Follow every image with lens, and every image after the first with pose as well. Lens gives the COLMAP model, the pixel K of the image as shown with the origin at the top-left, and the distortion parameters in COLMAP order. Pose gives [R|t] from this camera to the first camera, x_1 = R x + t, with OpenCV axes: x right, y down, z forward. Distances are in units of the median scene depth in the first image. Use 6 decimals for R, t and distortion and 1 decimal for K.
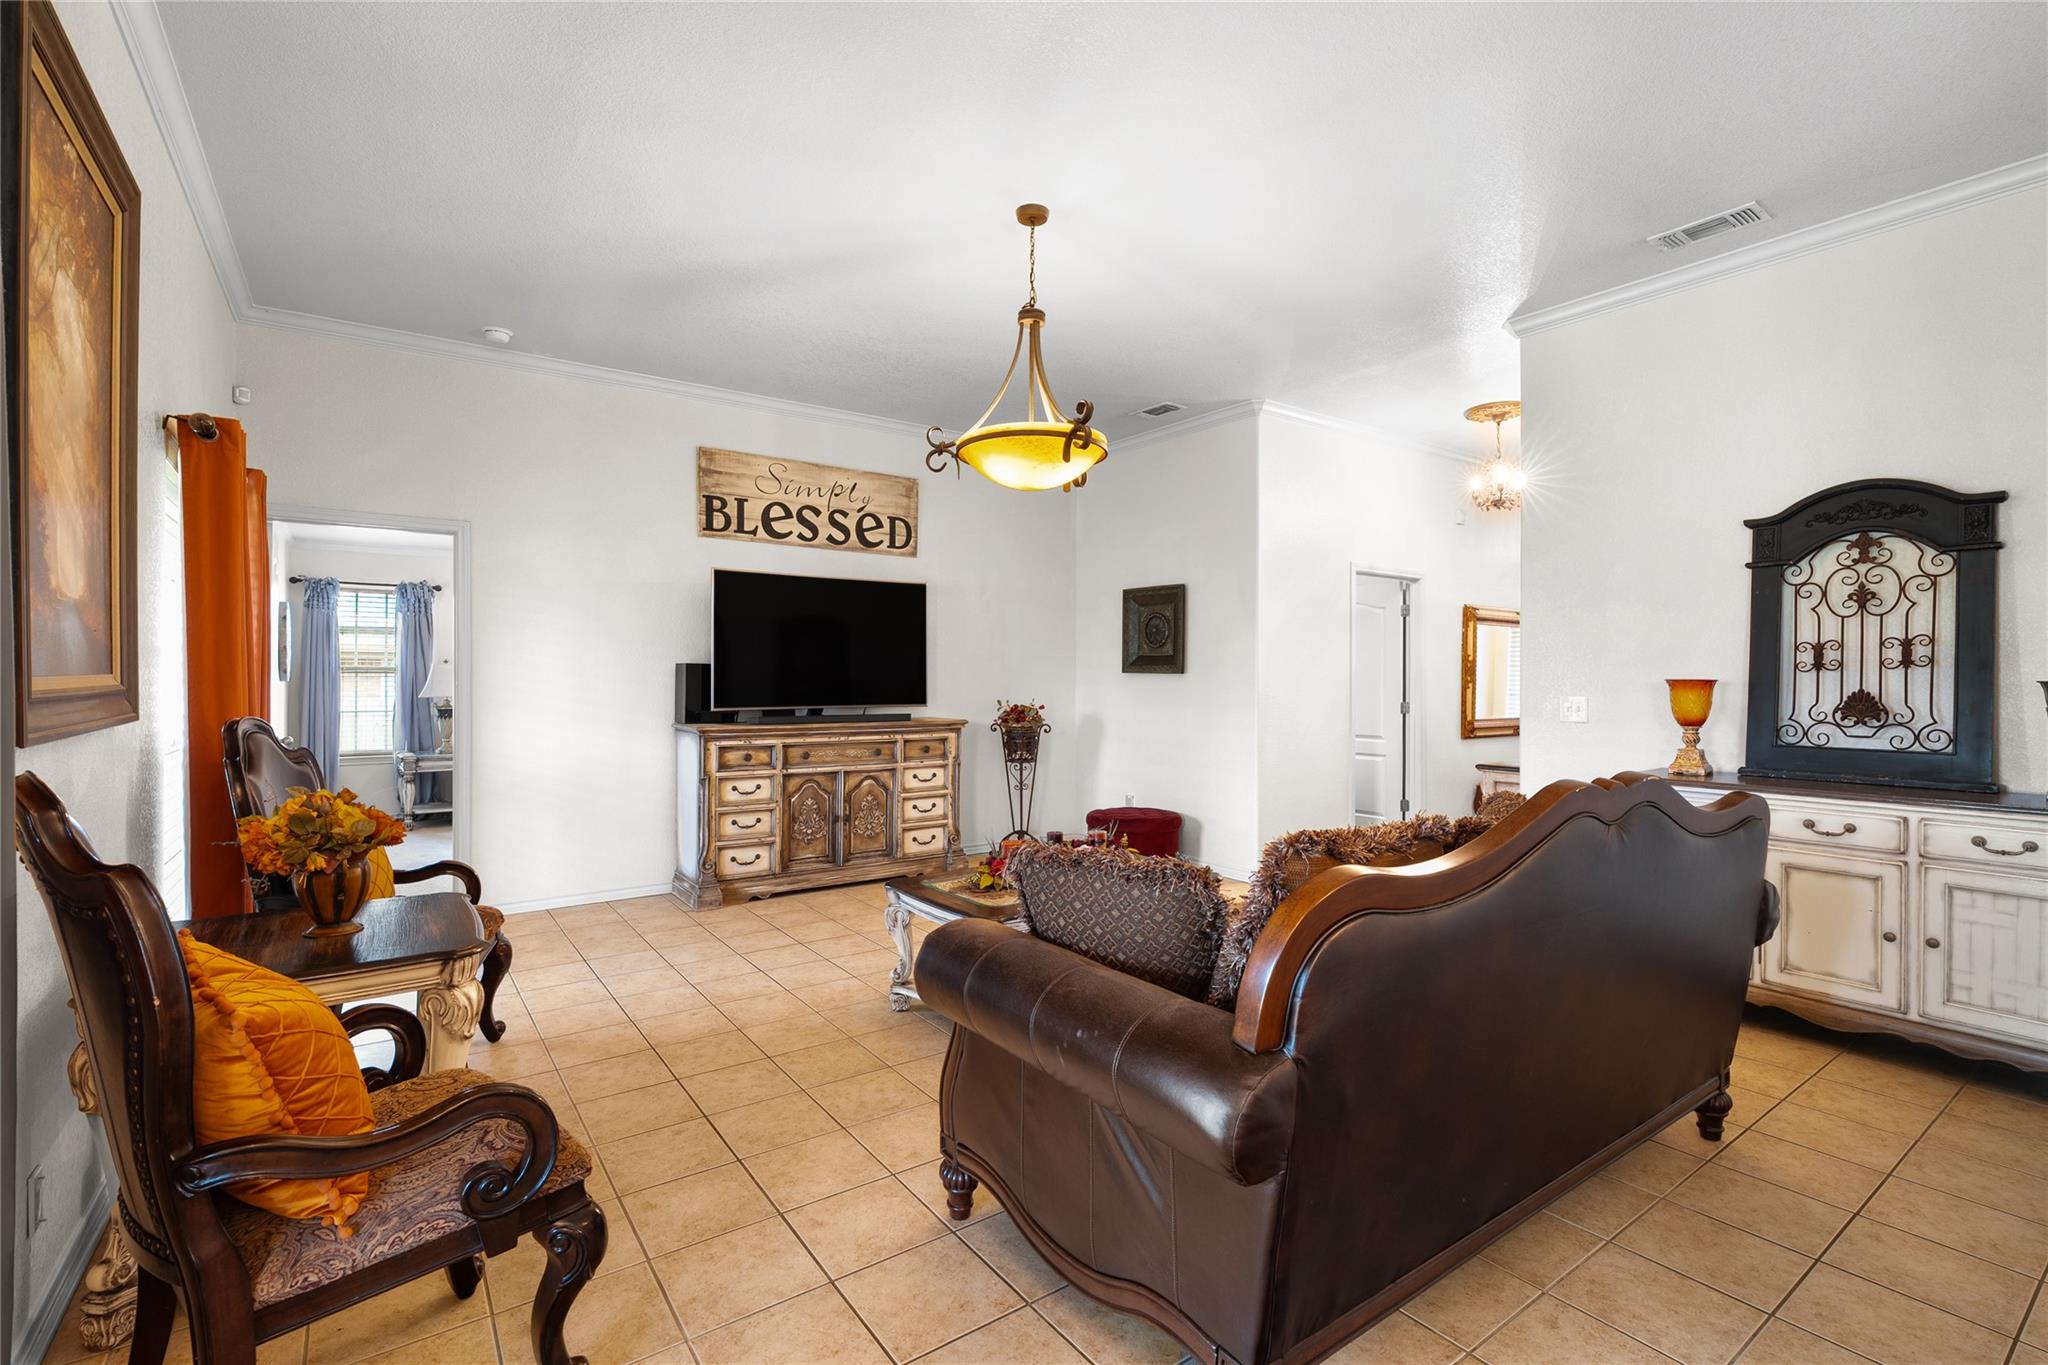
lens RADIAL K [[924.1, 0, 1021.9], [0, 924.1, 679.8], [0, 0, 1]] dist [-0.007401, 0.002966]
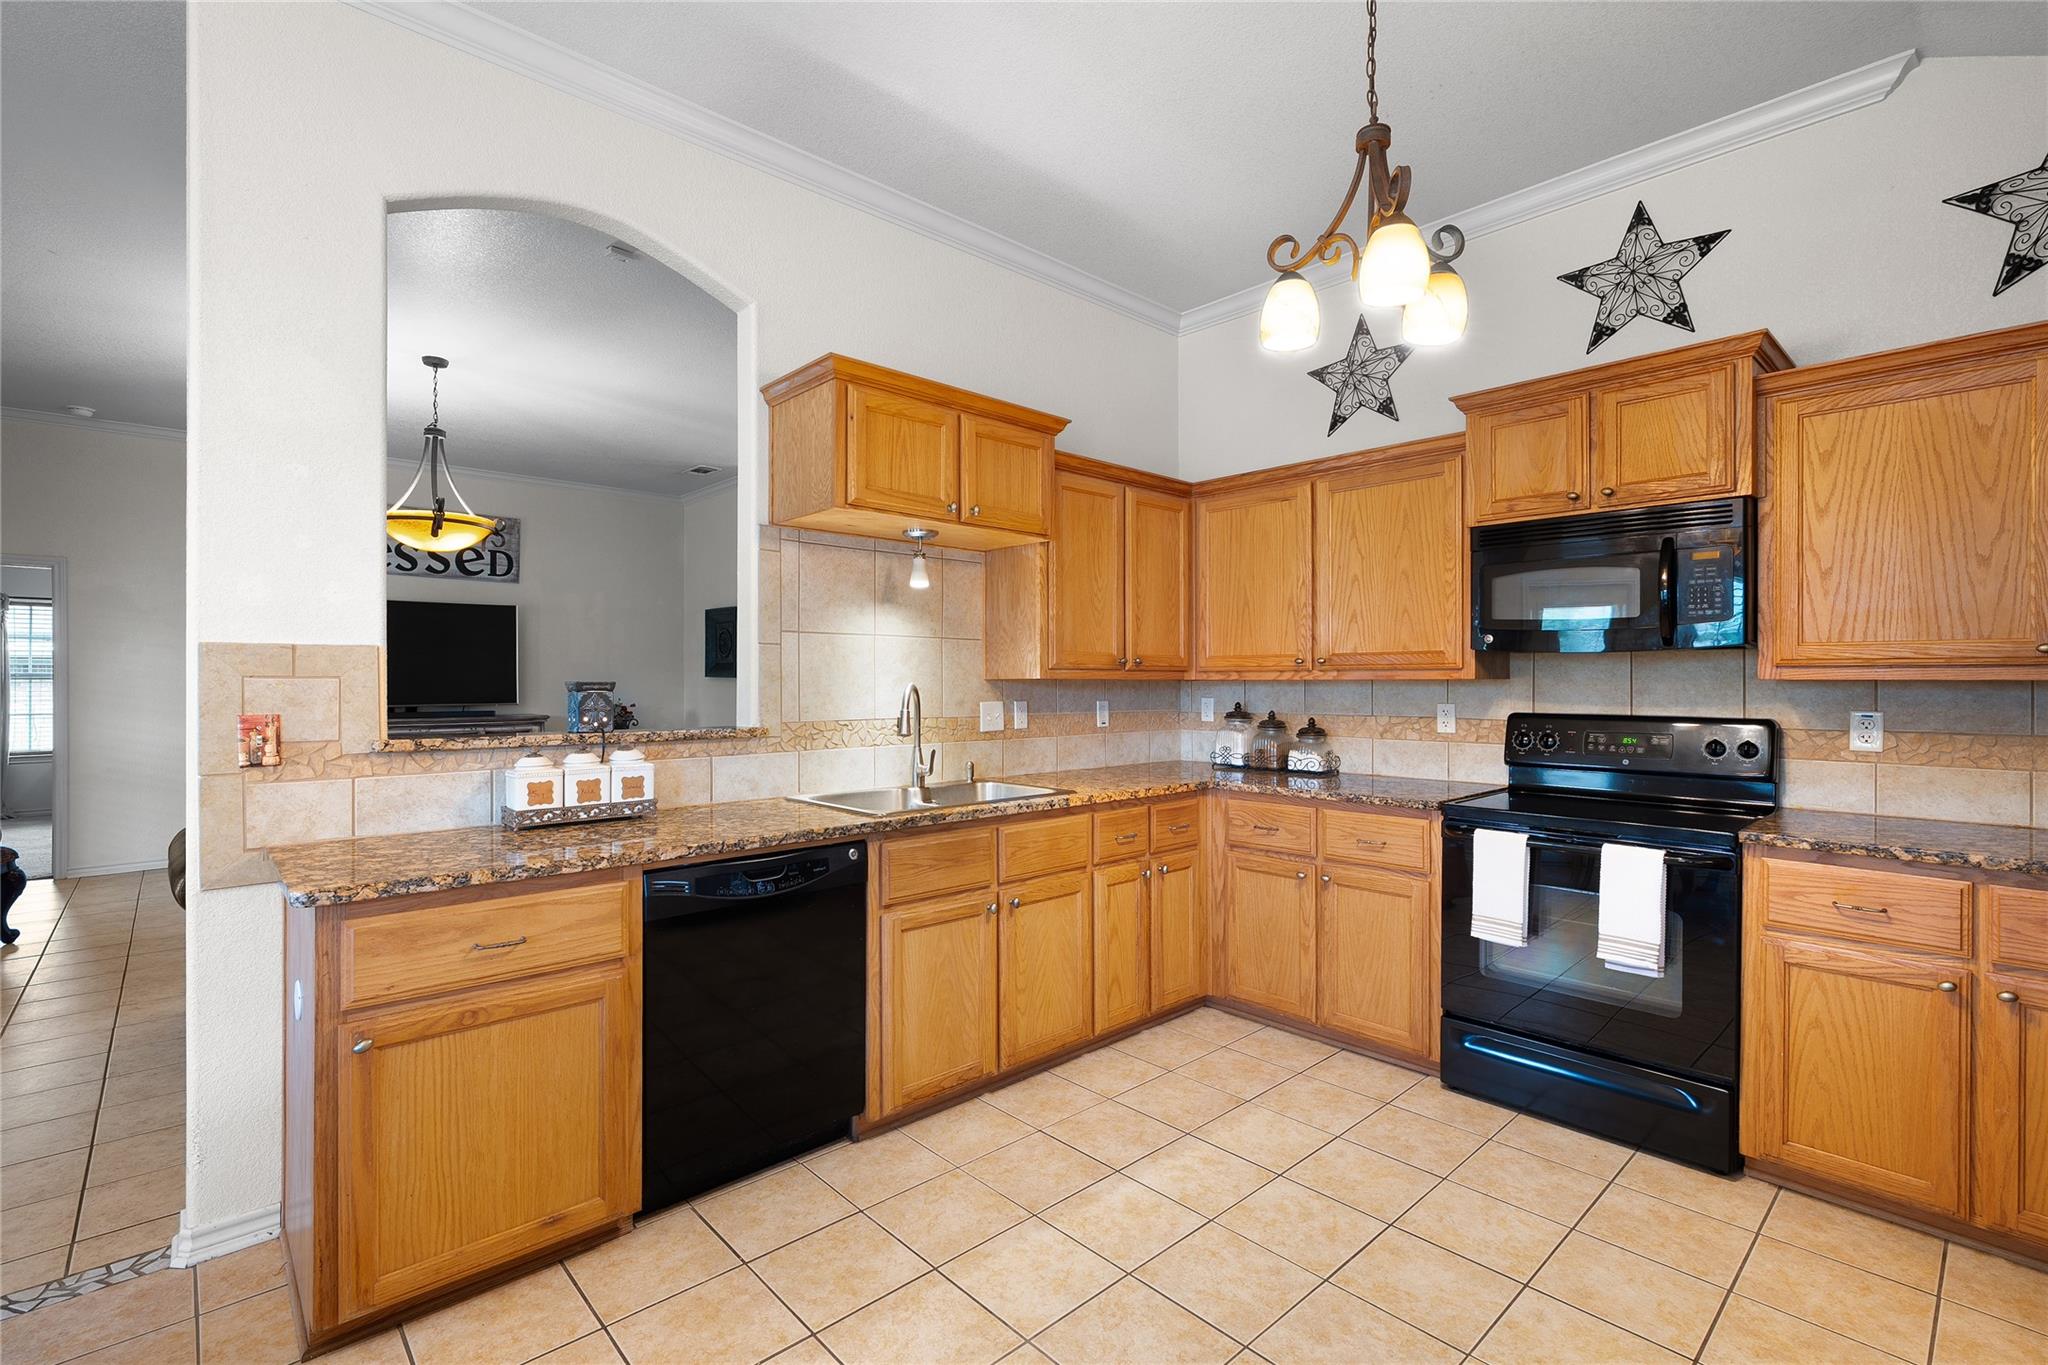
lens RADIAL K [[924.1, 0, 1021.1], [0, 924.1, 681.0], [0, 0, 1]] dist [-0.007401, 0.002966]
pose [[0.992871, -0.003637, 0.119136, 0.459926], [0.003738, 0.999993, -0.000625, 0.000038], [-0.119133, 0.001066, 0.992878, -0.332449]]
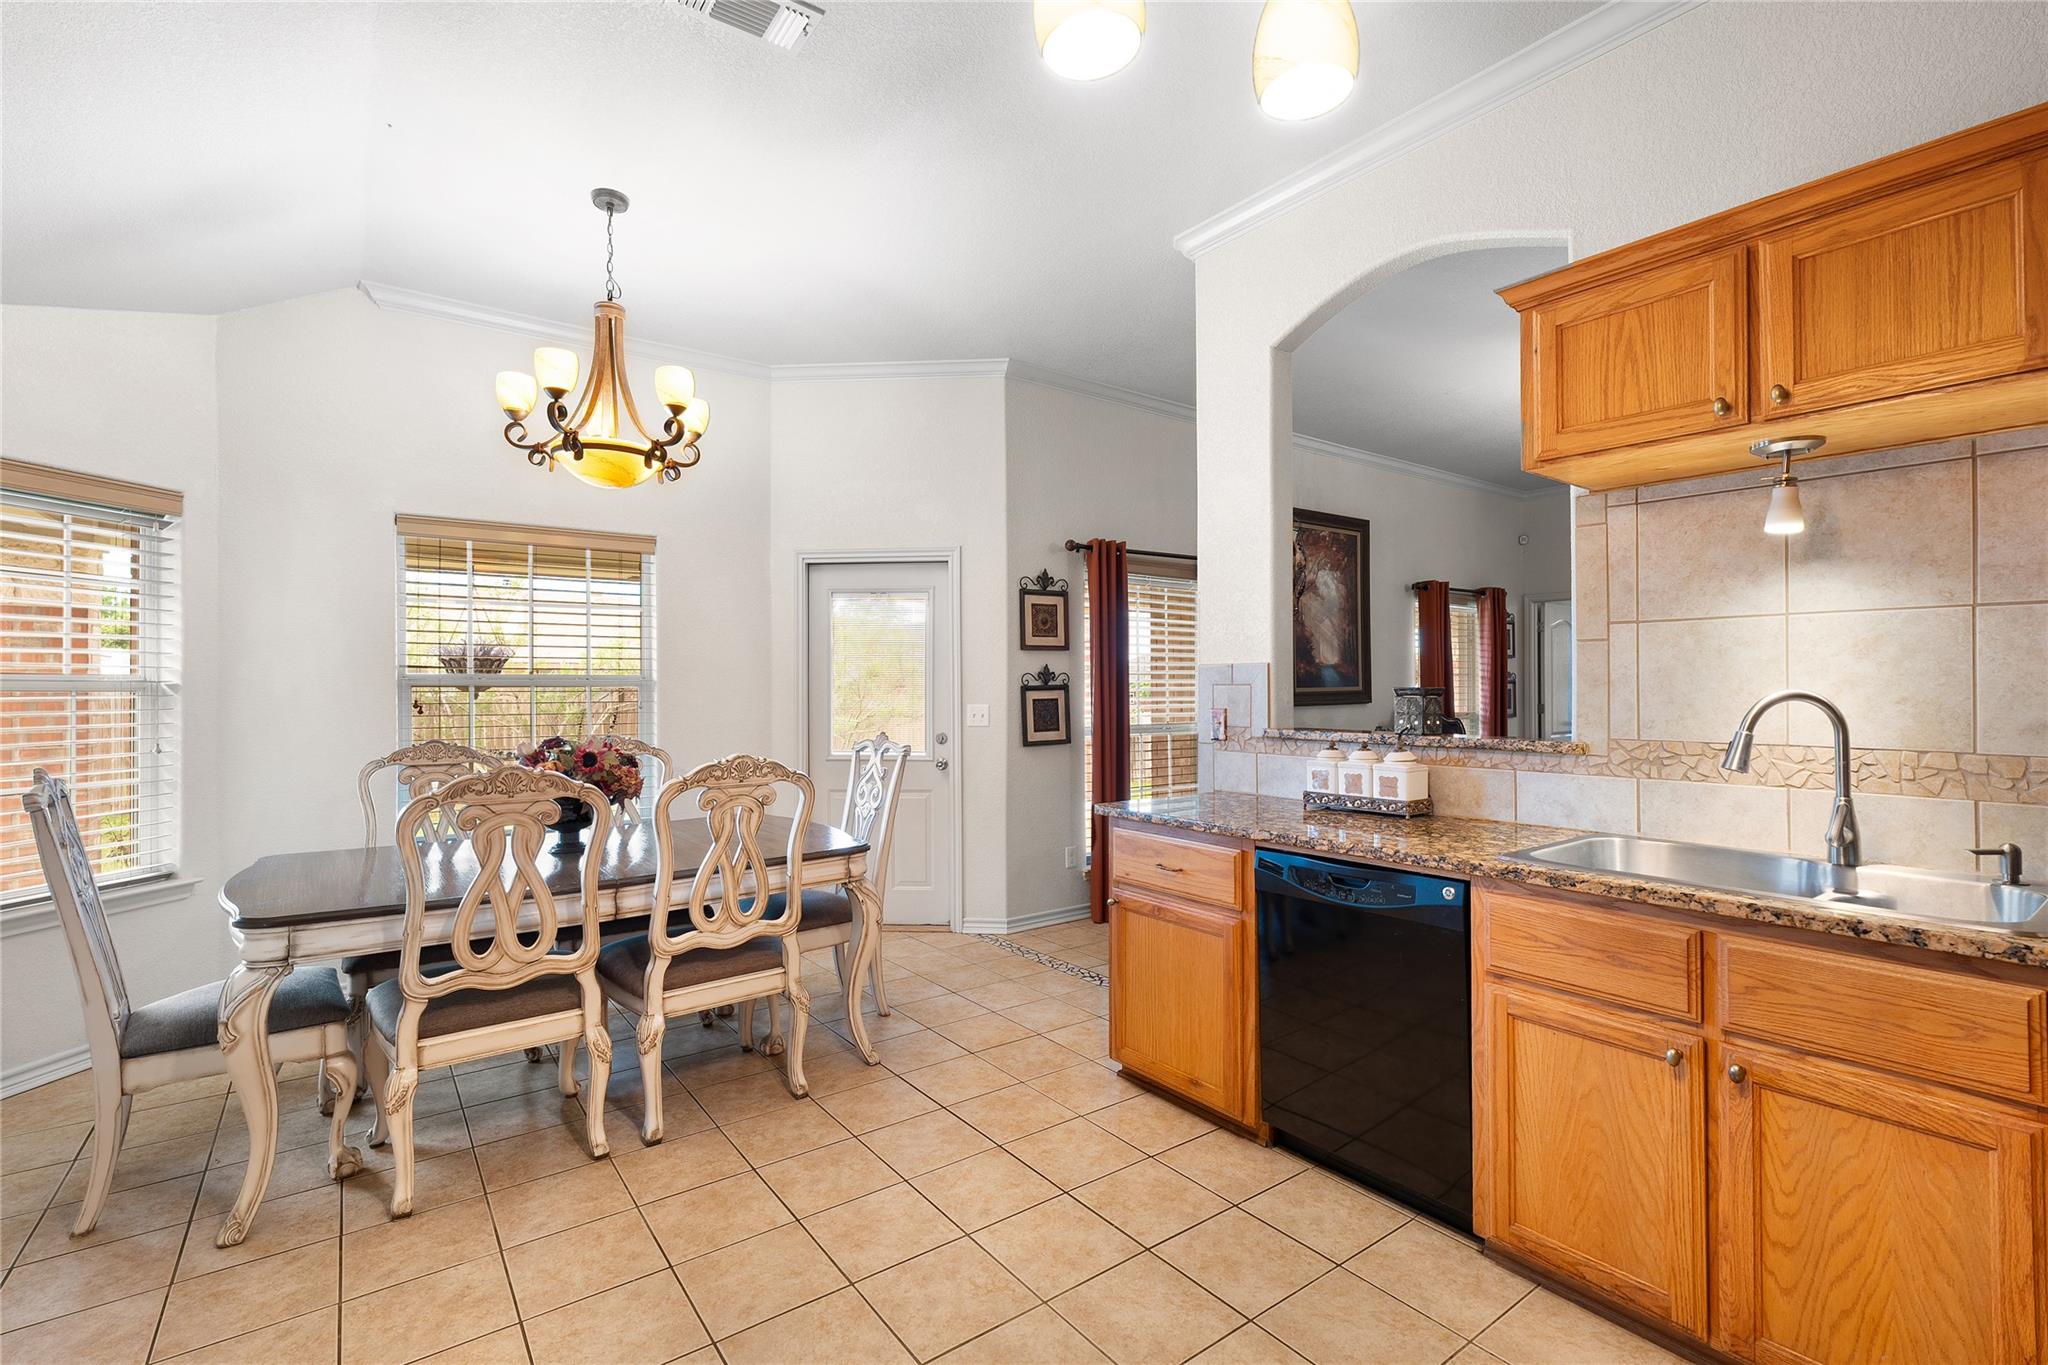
lens RADIAL K [[924.1, 0, 1025.7], [0, 924.1, 677.6], [0, 0, 1]] dist [-0.007401, 0.002966]
pose [[0.015831, -0.013420, -0.999785, 0.809469], [0.002379, 0.999908, -0.013384, 0.000156], [0.999872, -0.002167, 0.015861, -0.054632]]
